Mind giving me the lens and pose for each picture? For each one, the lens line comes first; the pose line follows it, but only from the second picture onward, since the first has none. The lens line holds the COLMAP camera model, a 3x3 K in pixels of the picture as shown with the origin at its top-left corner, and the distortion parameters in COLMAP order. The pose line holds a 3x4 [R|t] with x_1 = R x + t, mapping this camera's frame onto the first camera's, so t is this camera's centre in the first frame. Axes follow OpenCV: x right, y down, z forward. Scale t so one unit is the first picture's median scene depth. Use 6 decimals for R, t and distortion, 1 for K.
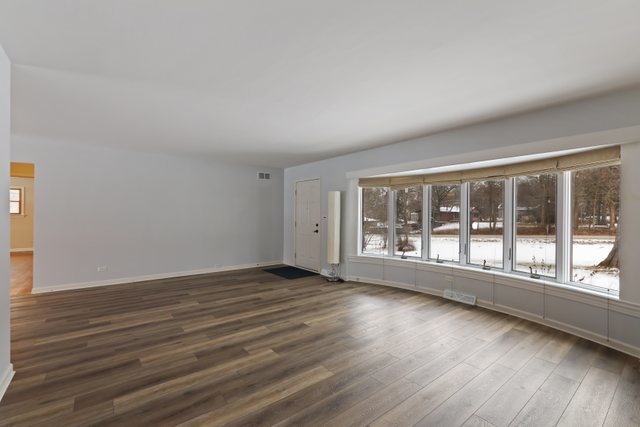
lens RADIAL K [[285.4, 0, 320.0], [0, 285.4, 213.5], [0, 0, 1]] dist [0.020024, -0.000144]
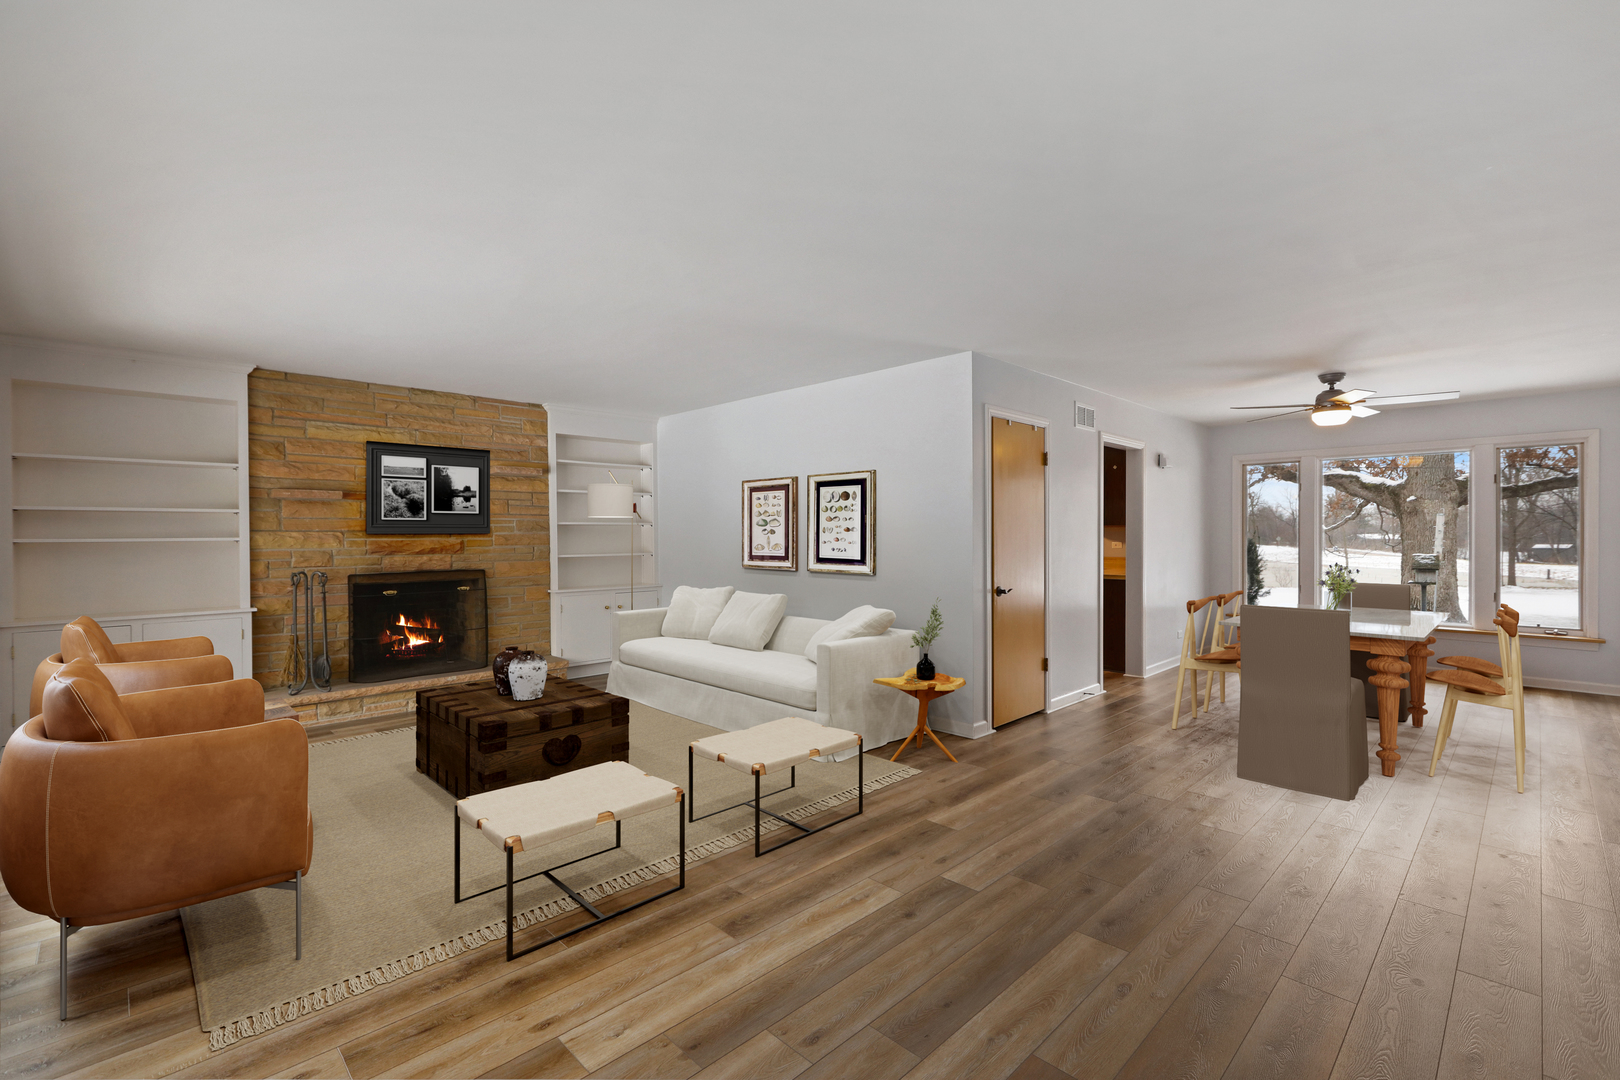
lens RADIAL K [[722.3, 0, 810.0], [0, 722.3, 540.0], [0, 0, 1]] dist [0.020024, -0.000144]
pose [[-0.994332, -0.013882, -0.105407, -0.242954], [-0.014071, 0.999900, 0.001047, 0.008668], [0.105382, 0.002525, -0.994429, 1.782669]]
